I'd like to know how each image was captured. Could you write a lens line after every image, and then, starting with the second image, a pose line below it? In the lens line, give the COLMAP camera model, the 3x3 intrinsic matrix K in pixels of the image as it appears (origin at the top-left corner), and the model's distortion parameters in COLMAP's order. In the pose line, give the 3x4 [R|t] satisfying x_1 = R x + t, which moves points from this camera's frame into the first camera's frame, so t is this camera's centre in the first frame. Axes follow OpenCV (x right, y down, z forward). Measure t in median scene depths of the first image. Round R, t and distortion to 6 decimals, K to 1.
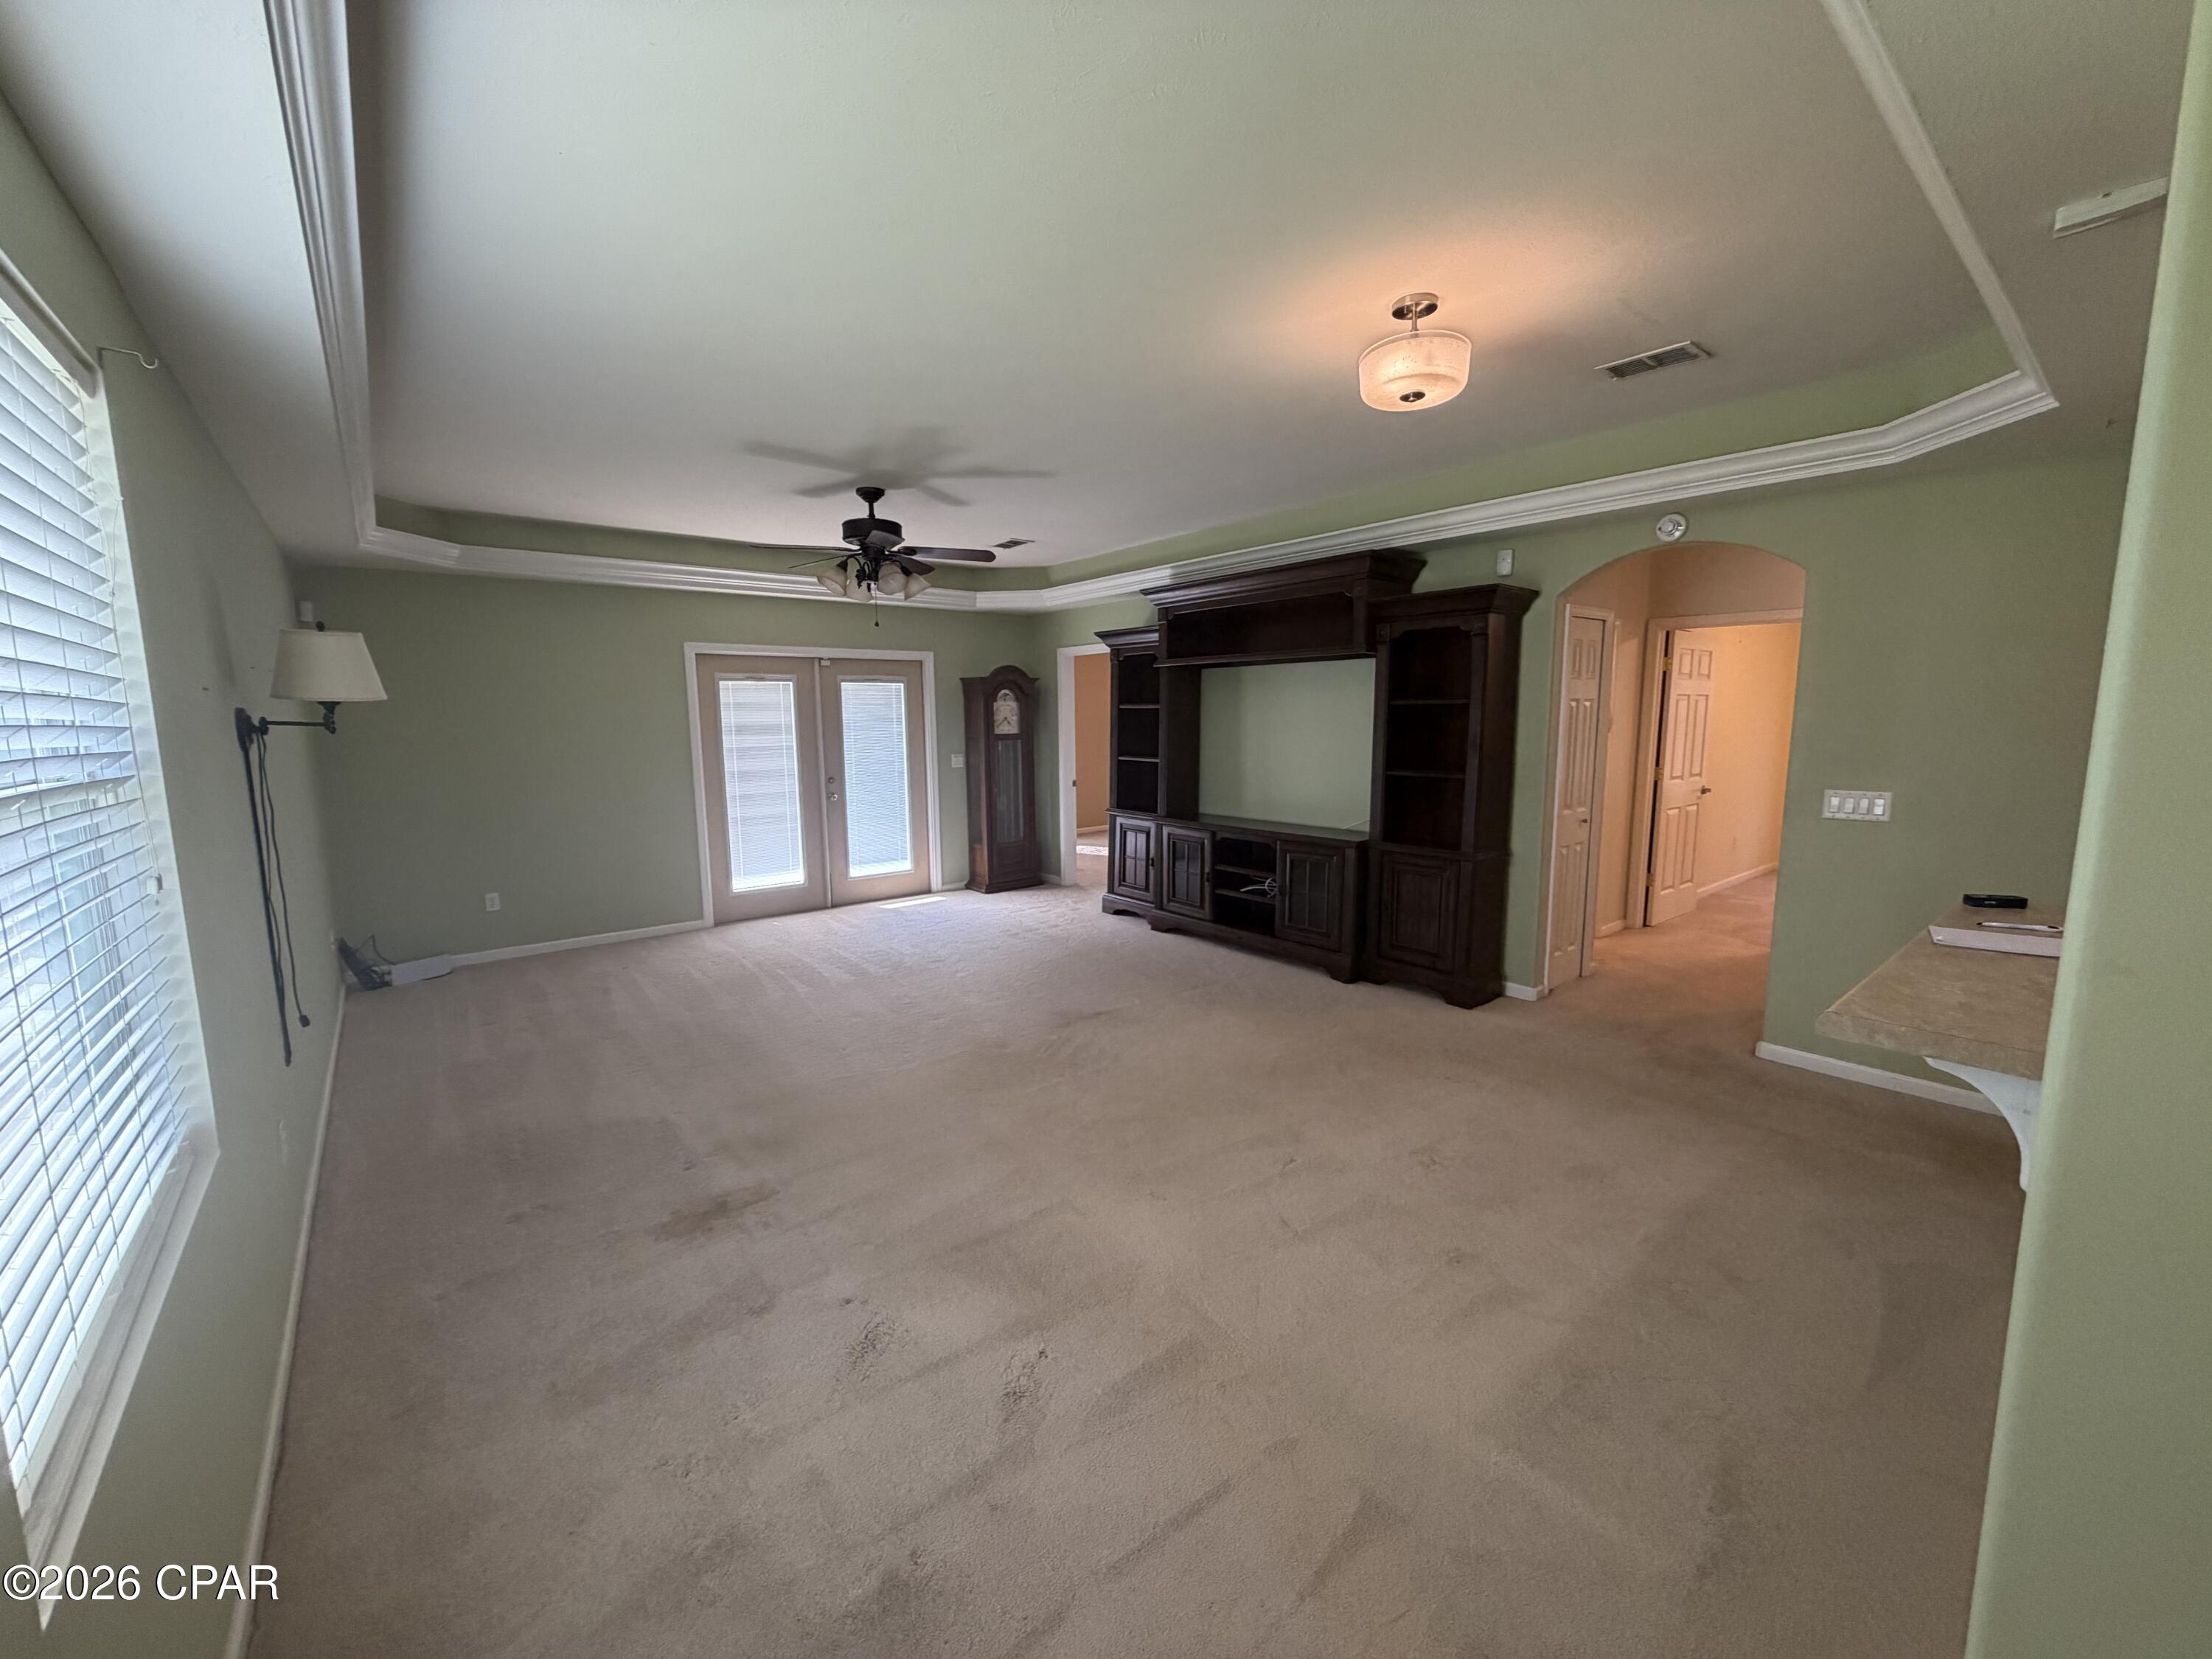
lens RADIAL K [[879.3, 0, 1110.4], [0, 879.3, 832.3], [0, 0, 1]] dist [-0.006532, 0.002006]
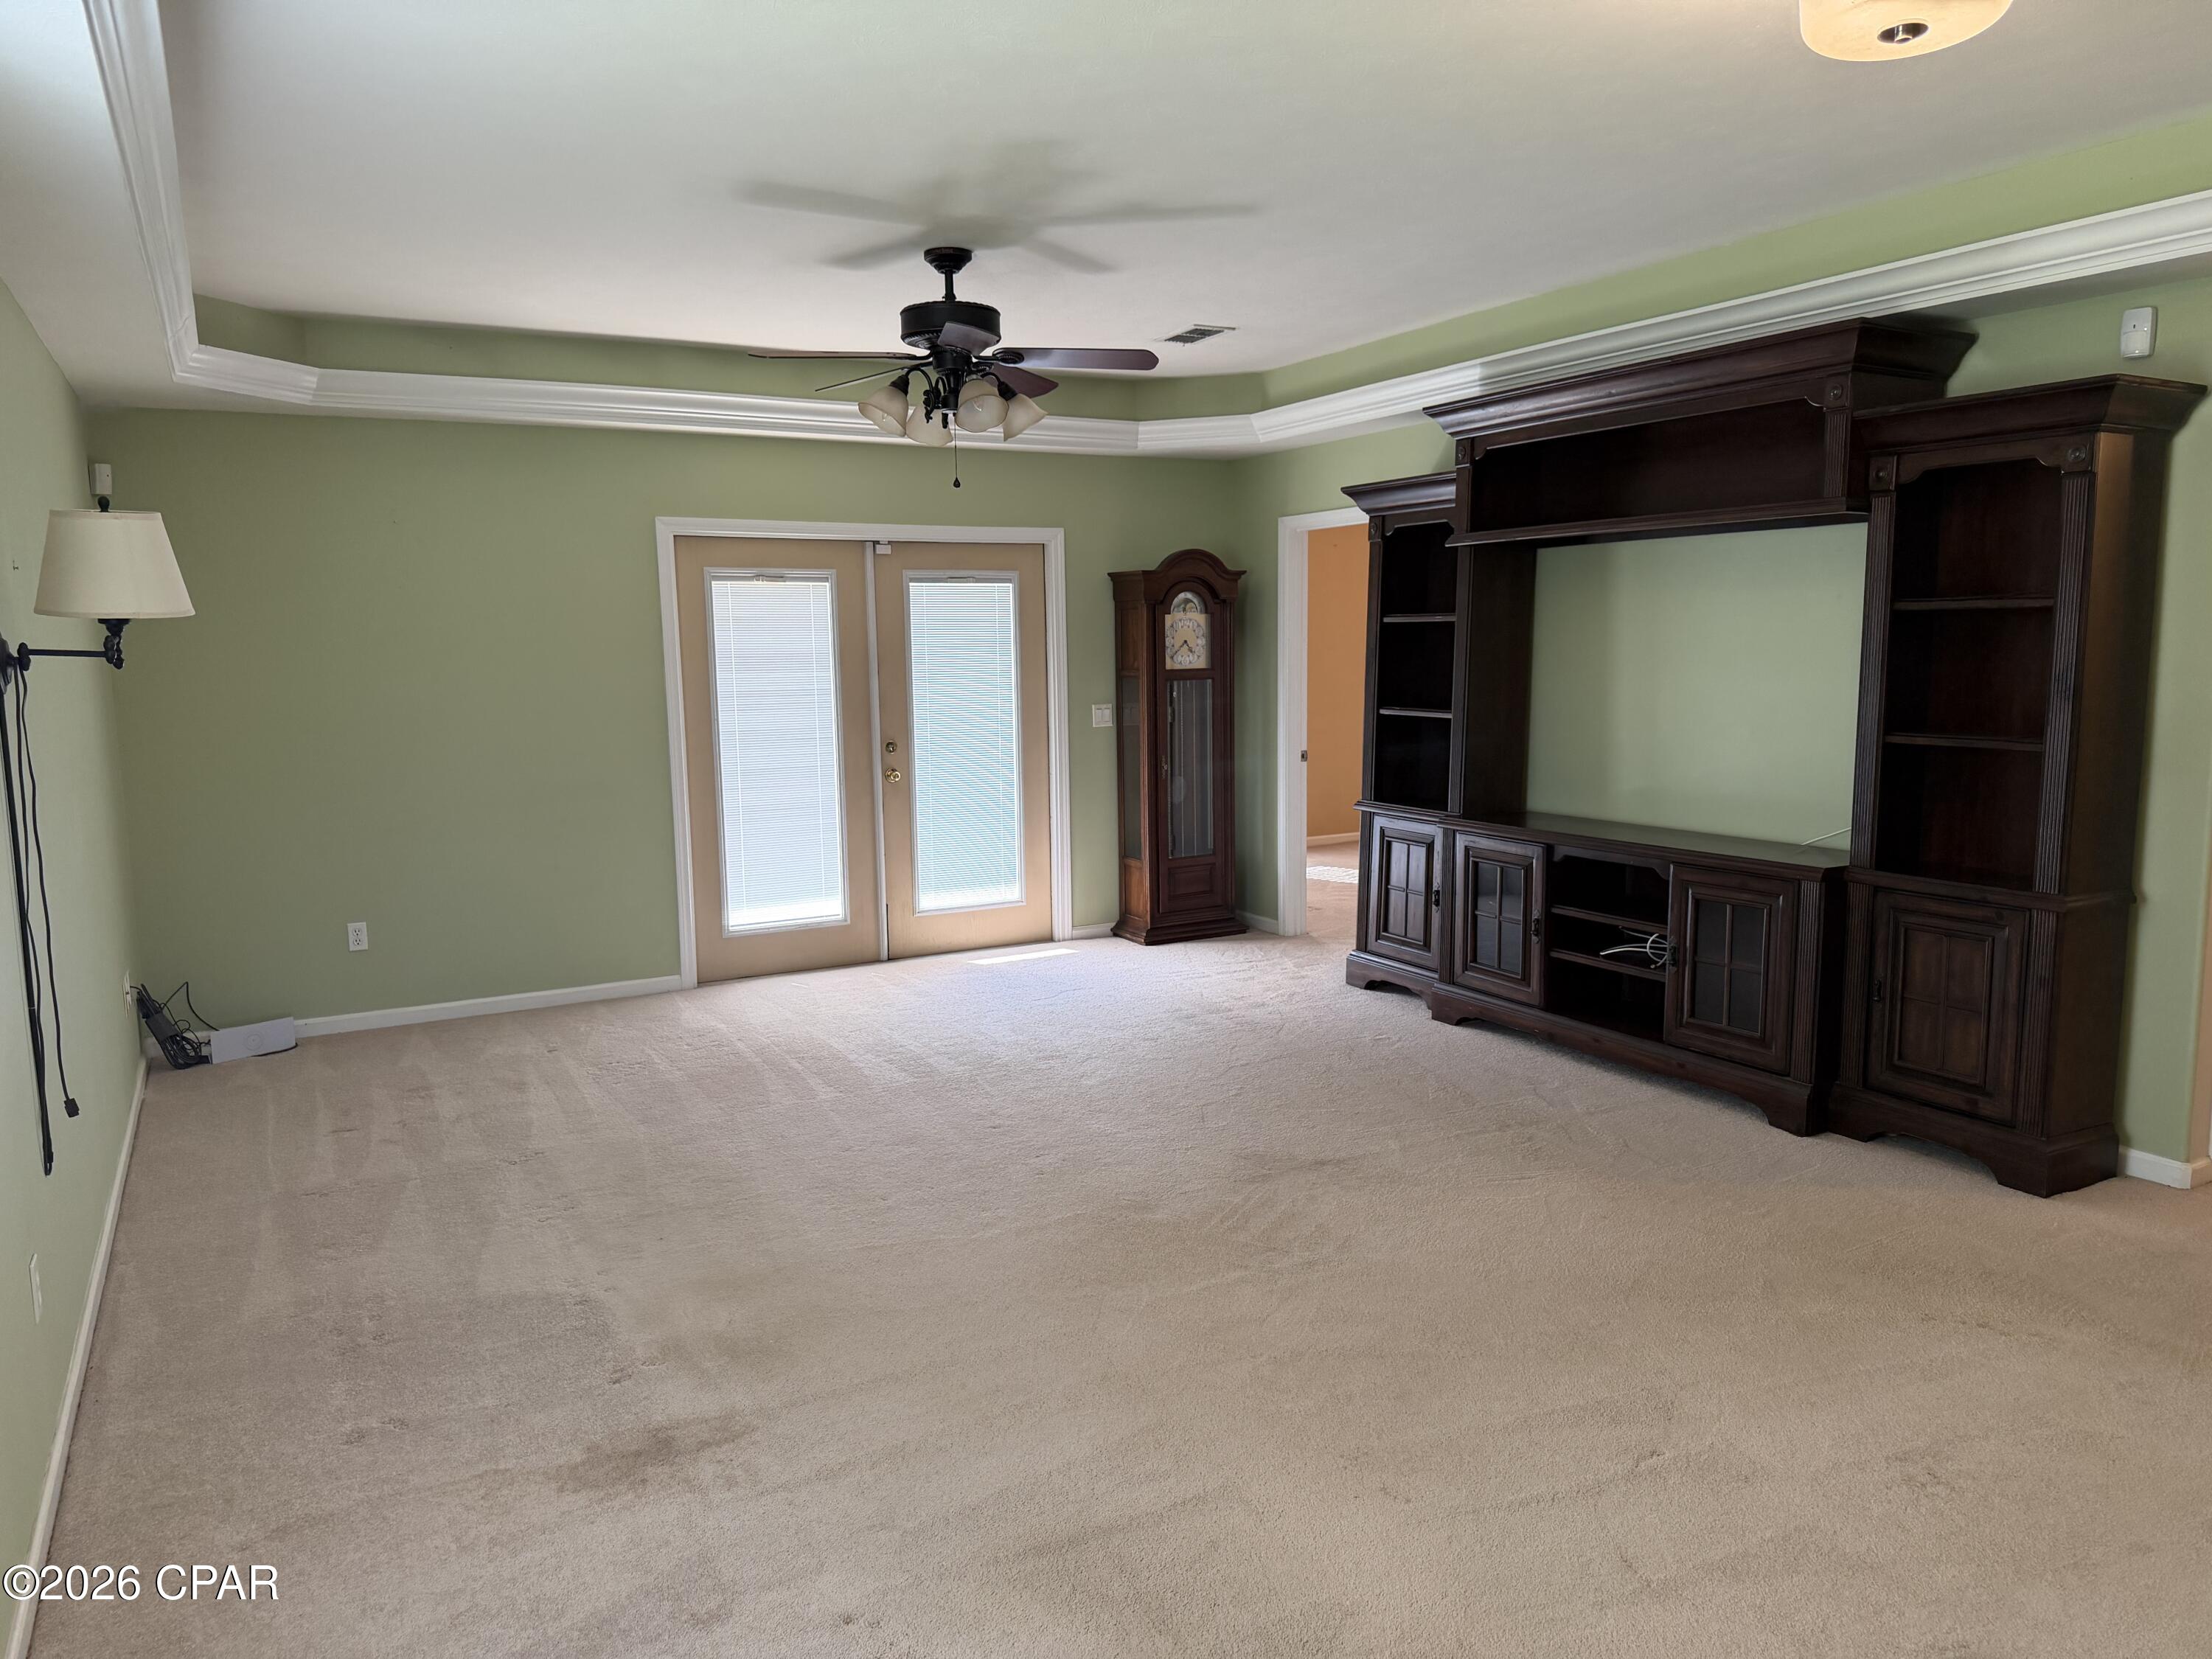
lens RADIAL K [[1554.0, 0, 1119.0], [0, 1554.0, 838.8], [0, 0, 1]] dist [0.057776, -0.076926]
pose [[0.984313, 0.017546, -0.175556, 0.023709], [-0.017912, 0.999839, -0.000499, 0.000740], [0.175519, 0.003636, 0.984469, -0.007632]]
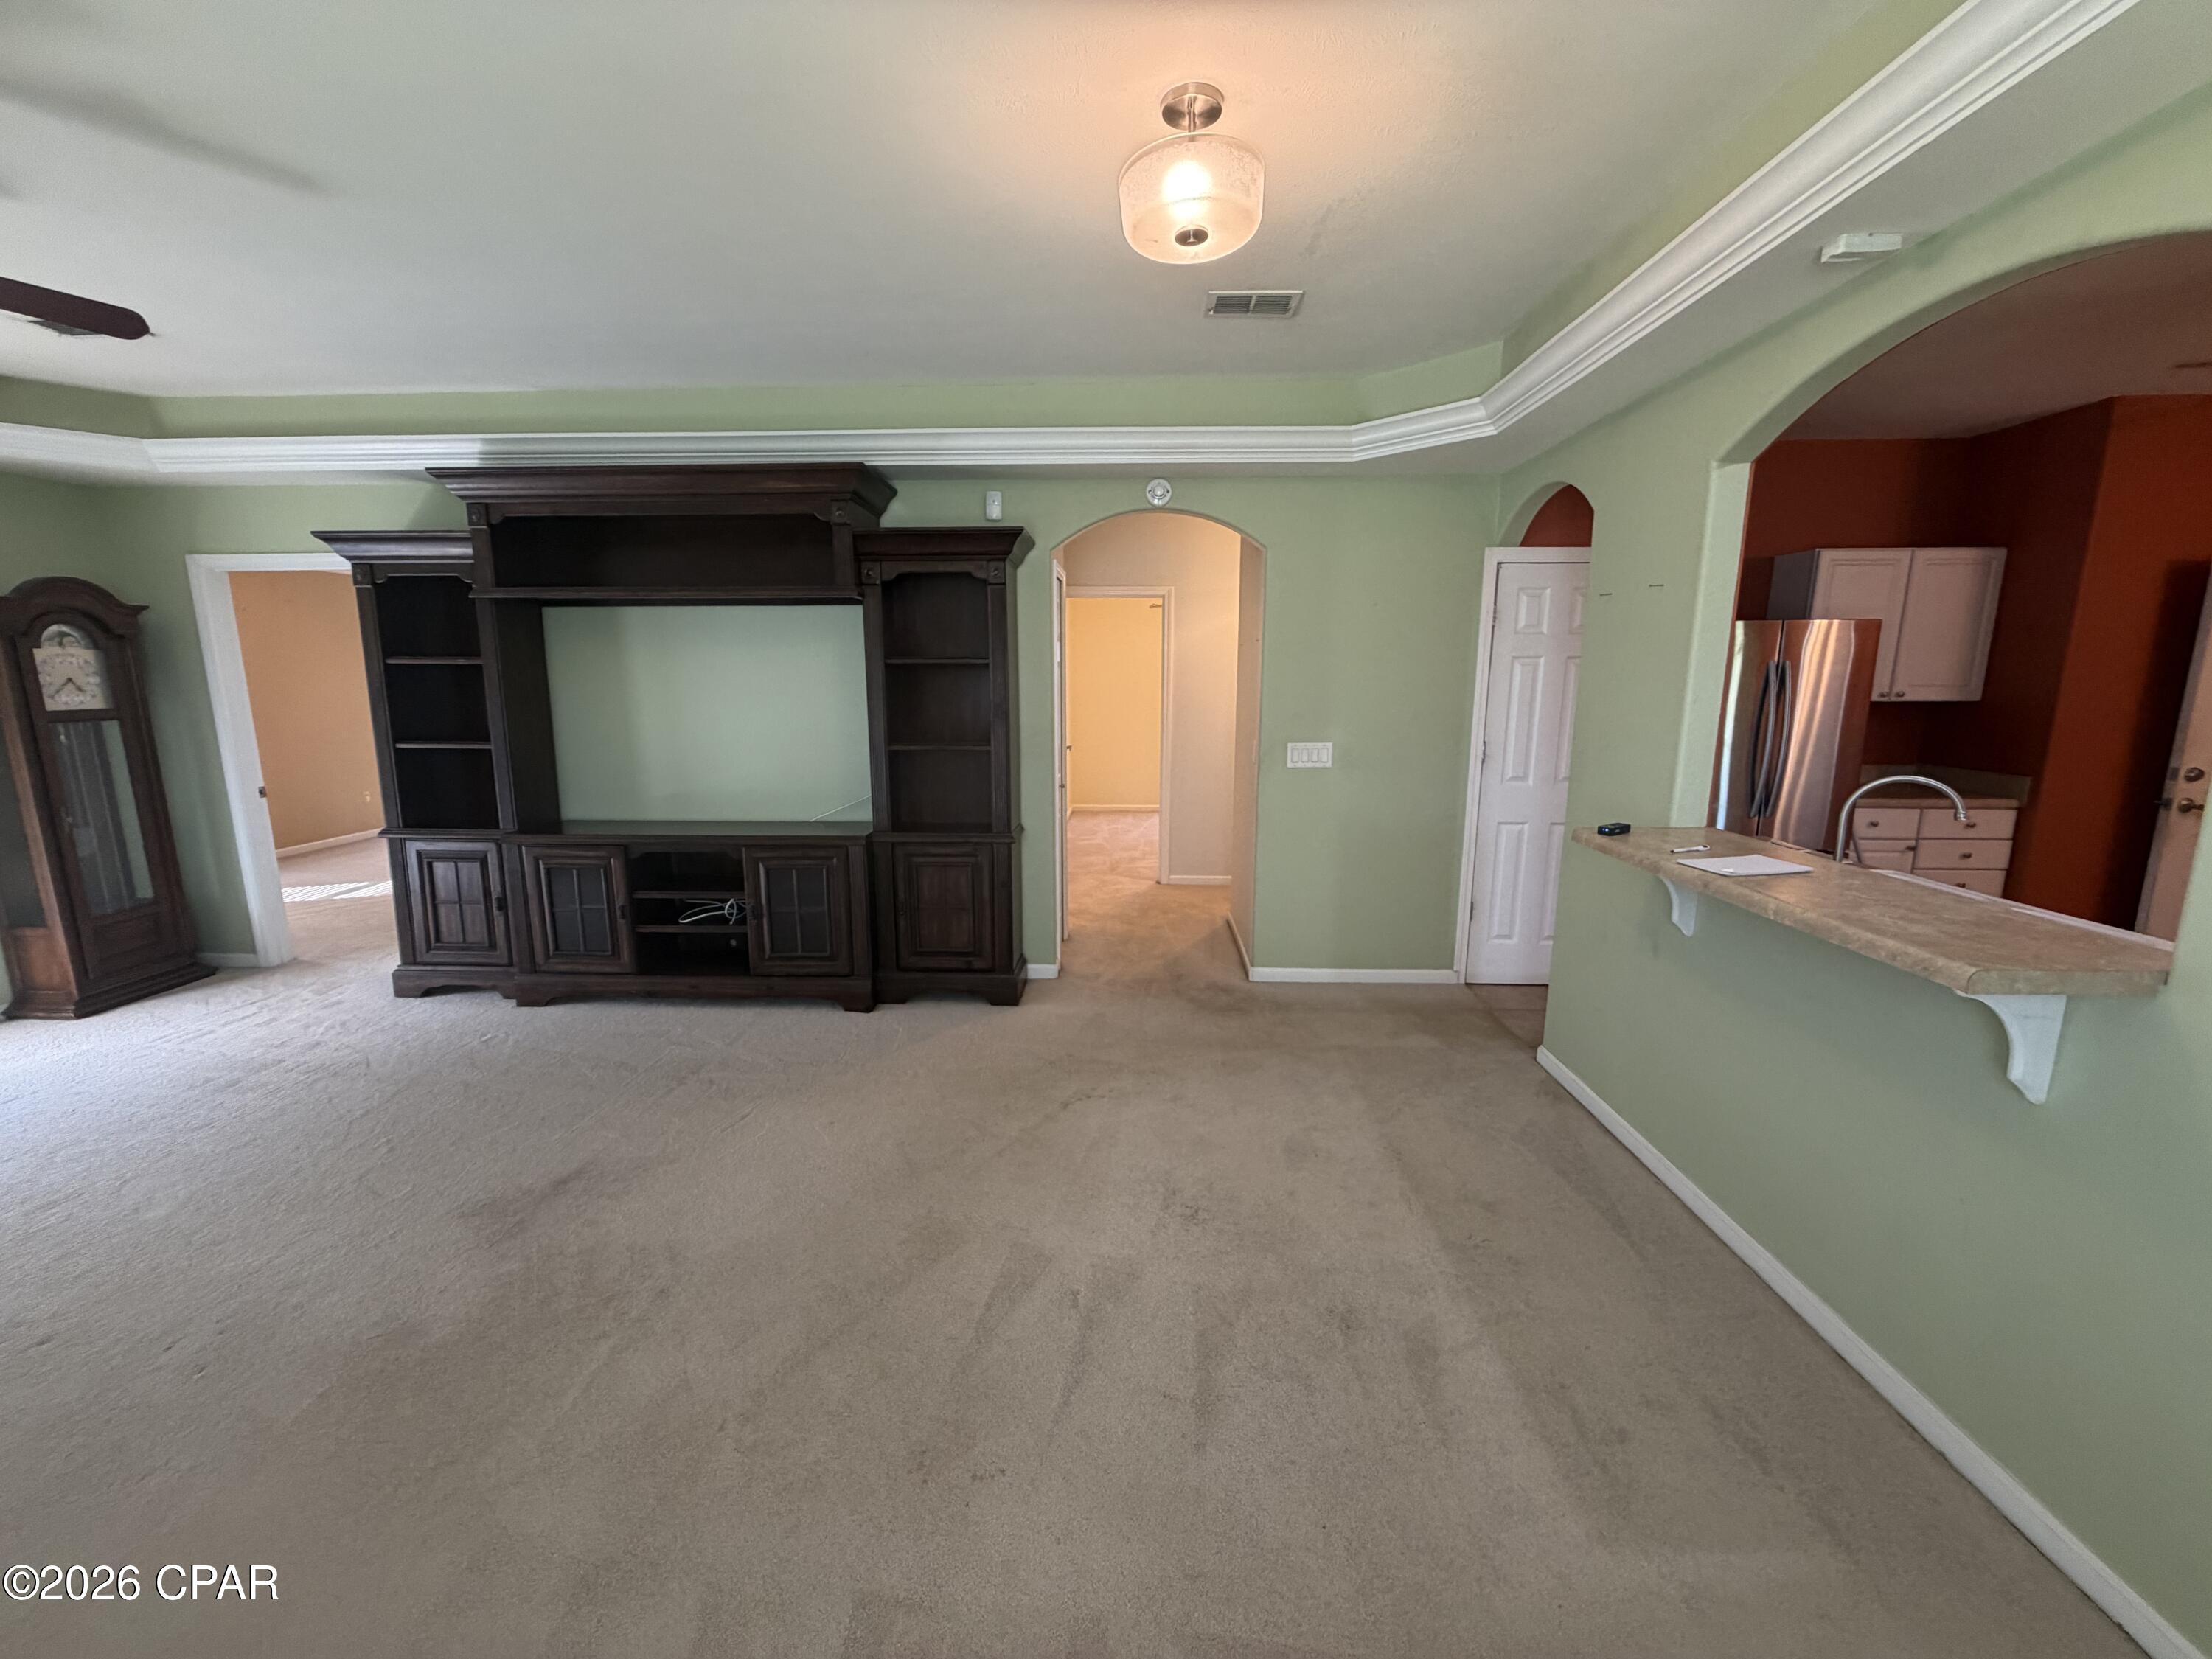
lens RADIAL K [[879.3, 0, 1102.4], [0, 879.3, 827.4], [0, 0, 1]] dist [-0.006532, 0.002006]
pose [[0.659329, -0.120855, 0.742078, -0.140139], [0.093928, 0.992504, 0.078185, -0.032613], [-0.745964, 0.018153, 0.665738, 0.255092]]
